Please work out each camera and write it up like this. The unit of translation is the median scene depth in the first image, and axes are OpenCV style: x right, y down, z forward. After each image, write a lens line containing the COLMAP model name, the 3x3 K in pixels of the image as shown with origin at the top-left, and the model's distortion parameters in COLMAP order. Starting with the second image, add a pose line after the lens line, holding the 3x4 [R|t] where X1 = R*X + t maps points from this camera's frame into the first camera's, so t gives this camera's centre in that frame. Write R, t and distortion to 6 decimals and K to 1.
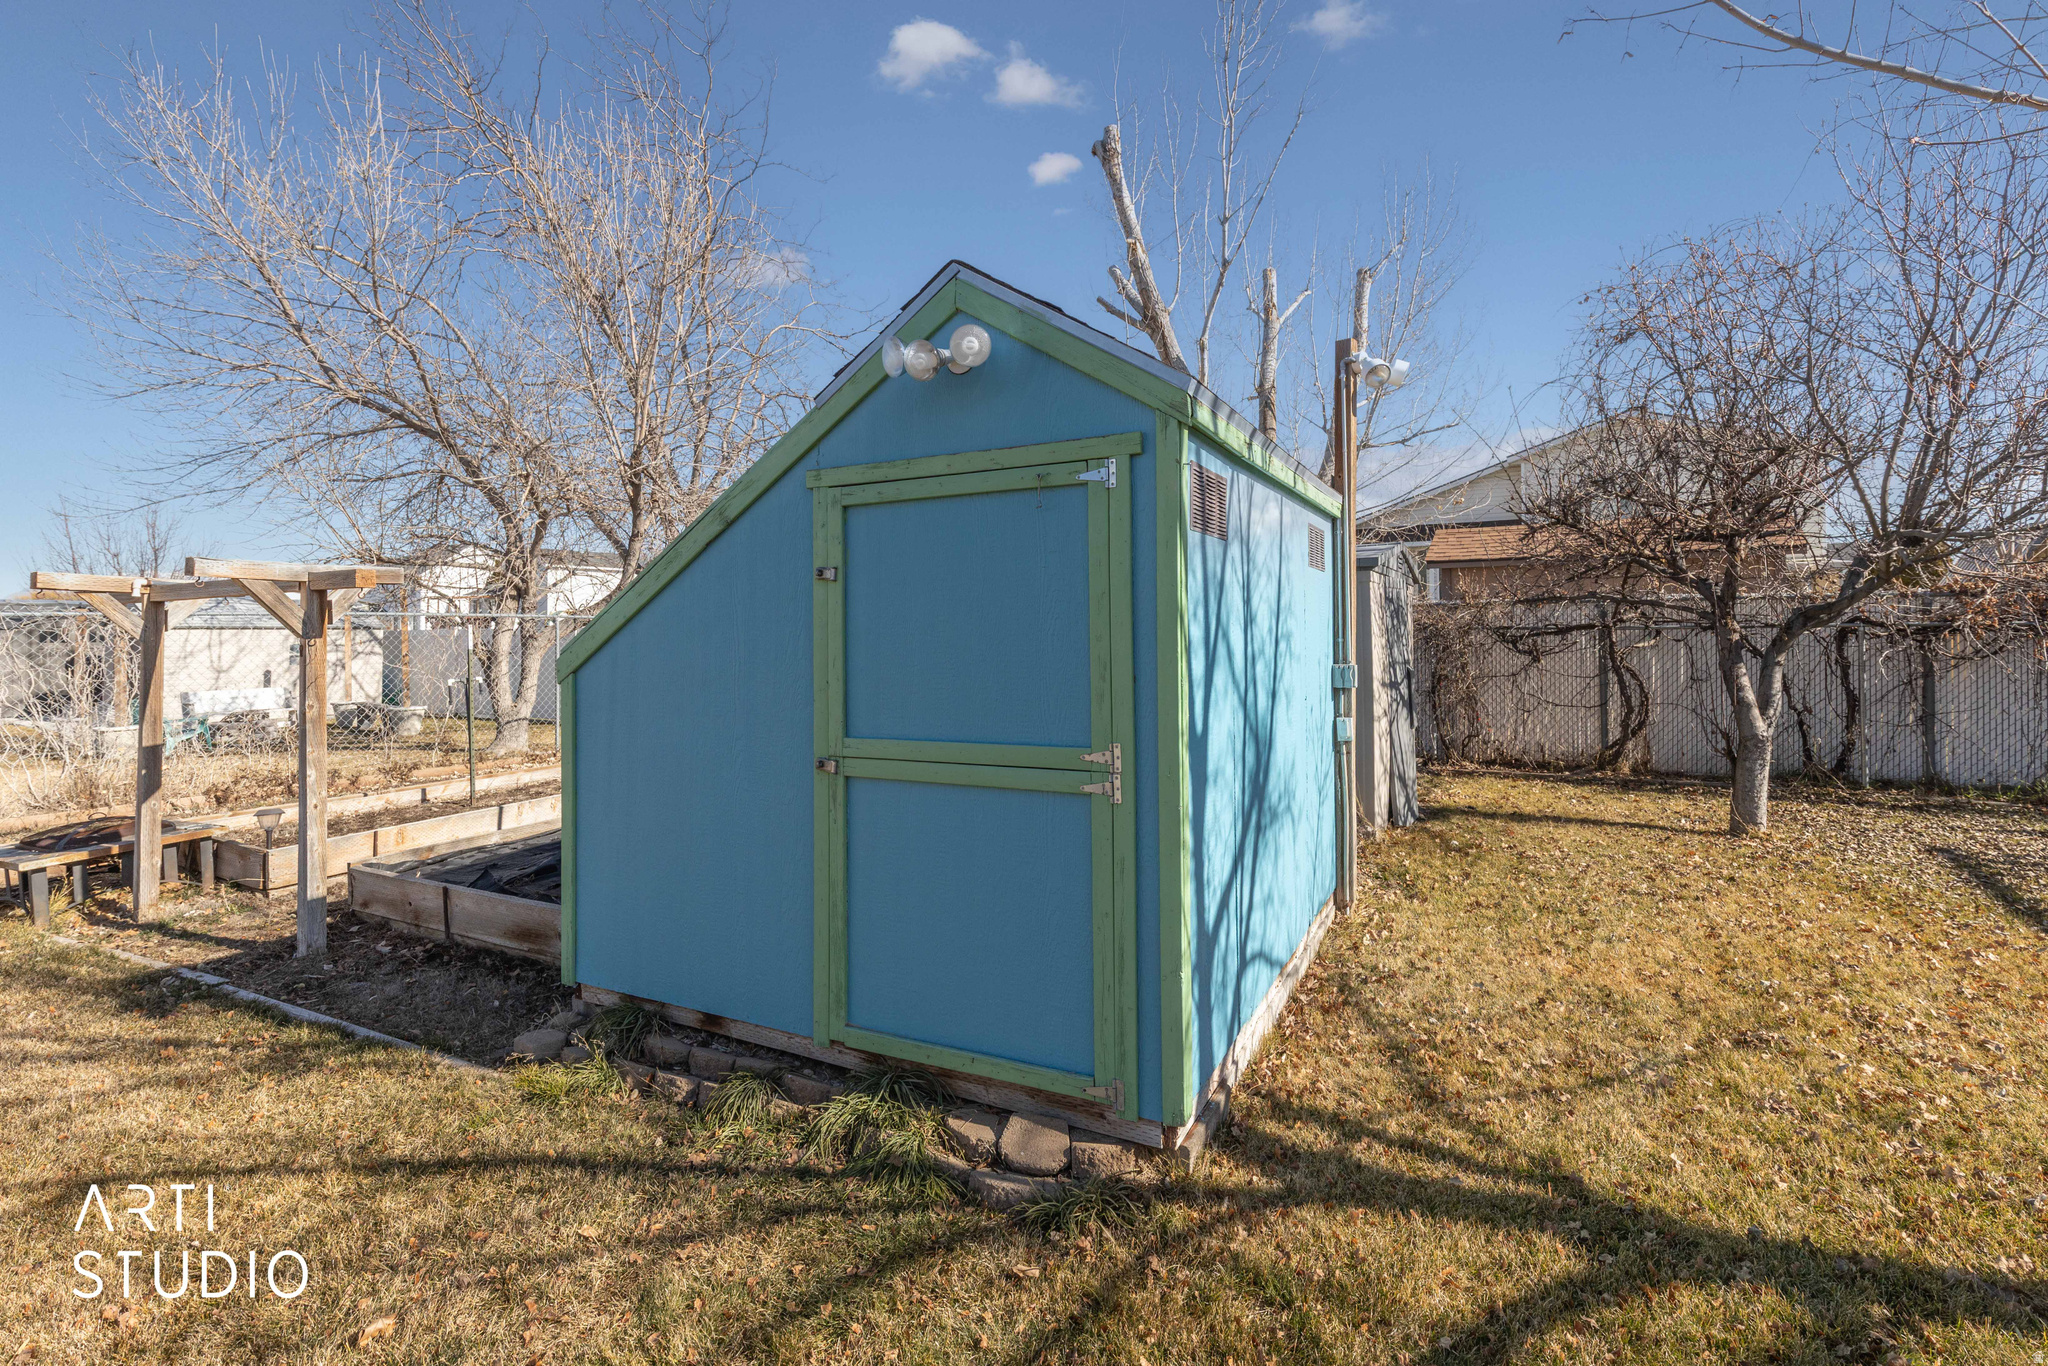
lens RADIAL K [[922.8, 0, 1021.7], [0, 922.8, 604.9], [0, 0, 1]] dist [0.005360, -0.000344]
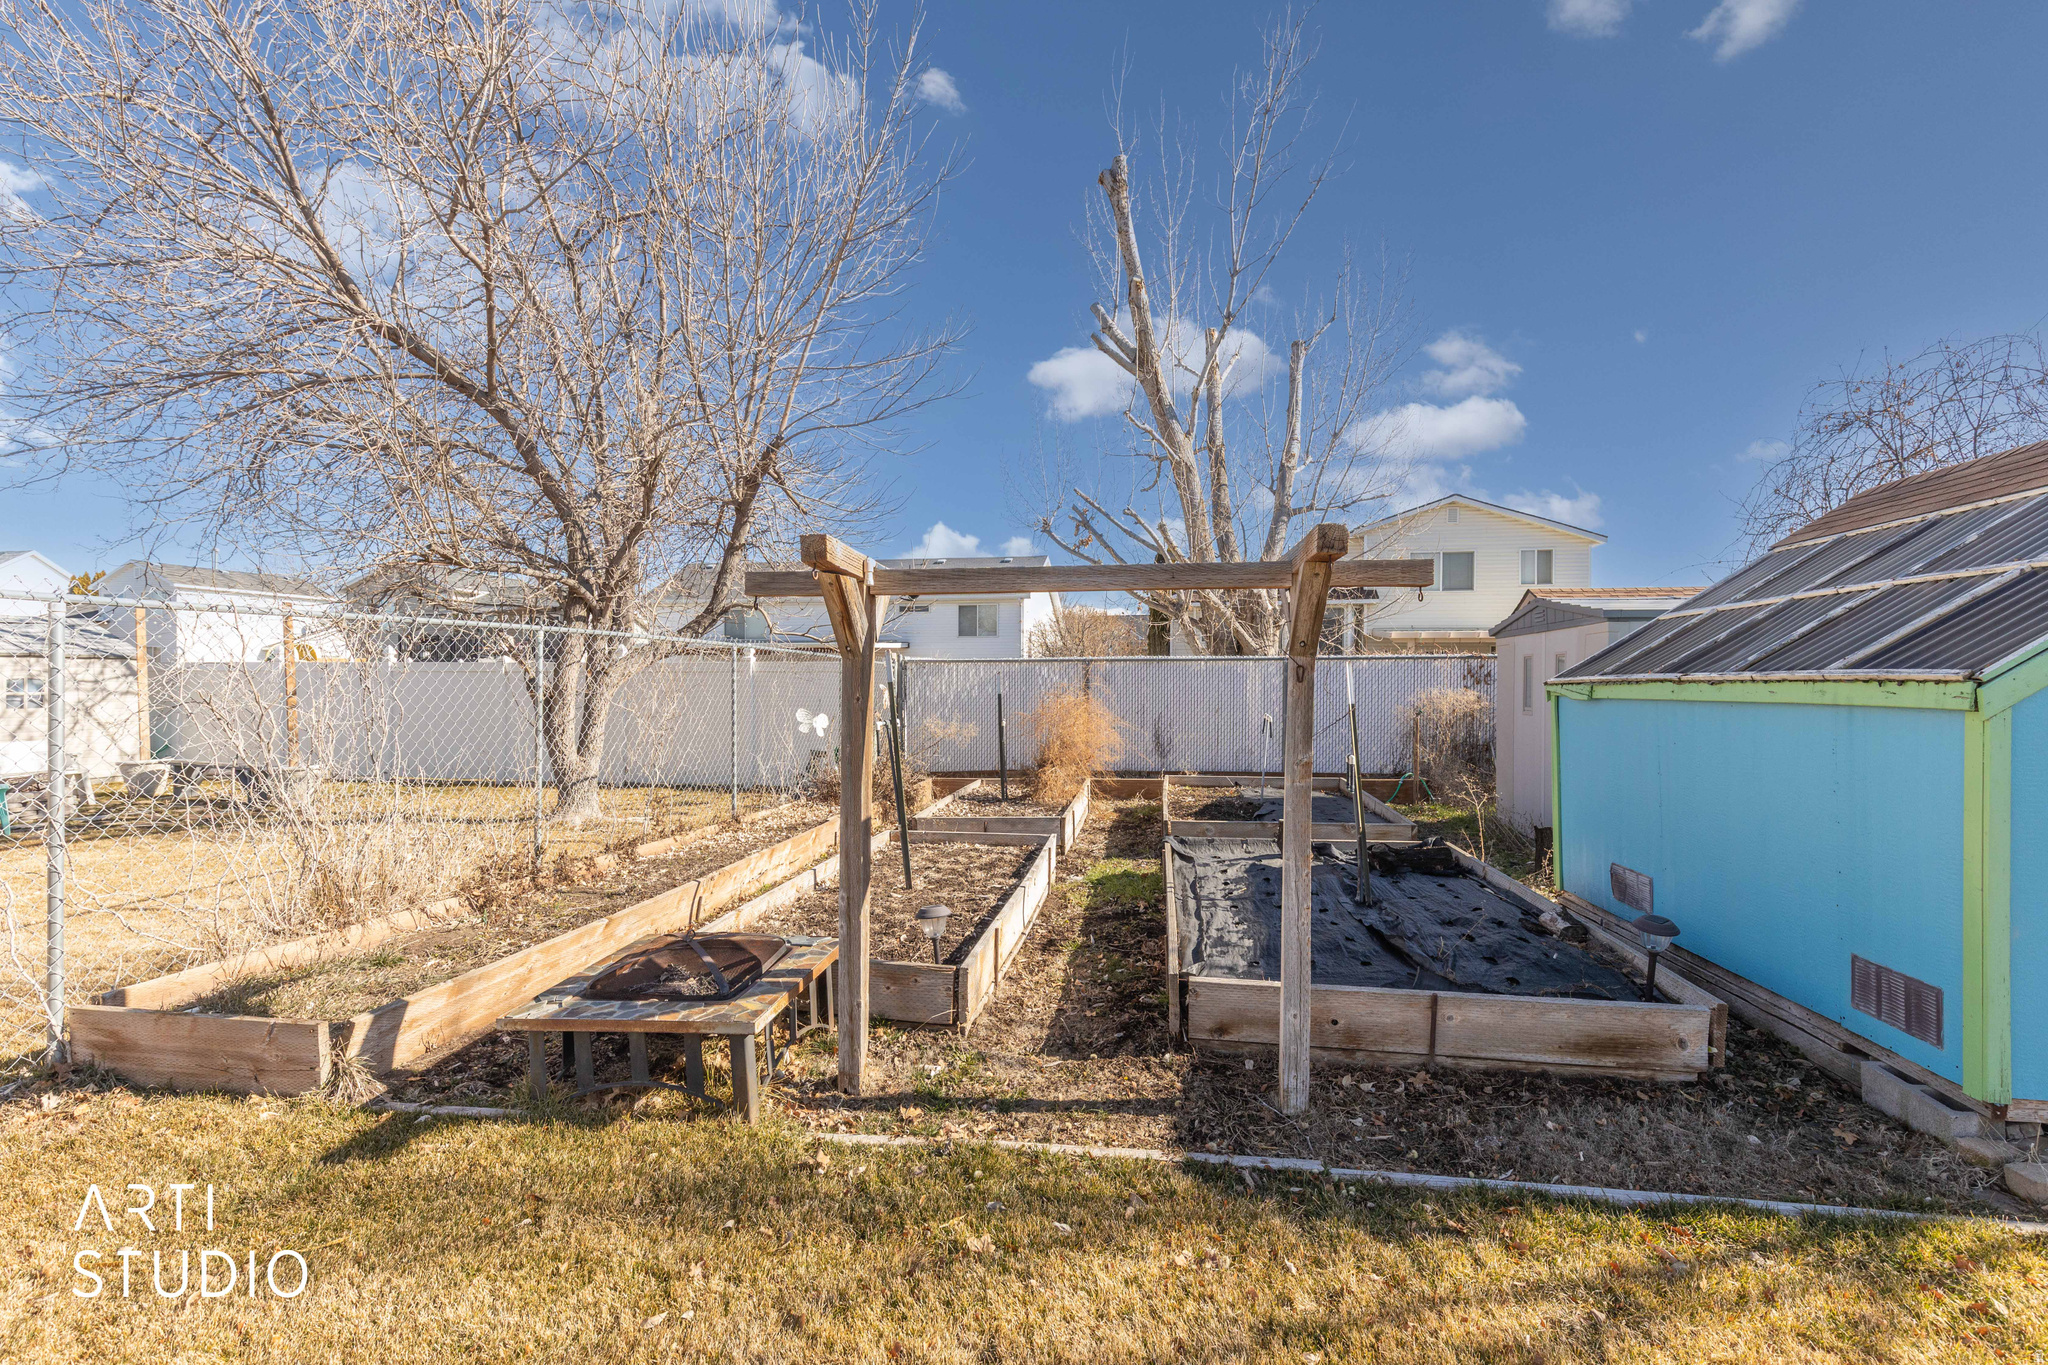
lens RADIAL K [[922.8, 0, 1029.4], [0, 922.8, 686.7], [0, 0, 1]] dist [0.005360, -0.000344]
pose [[0.949254, 0.017169, 0.314043, -0.285430], [-0.025762, 0.999398, 0.023233, 0.013254], [-0.313455, -0.030144, 0.949125, 0.102005]]
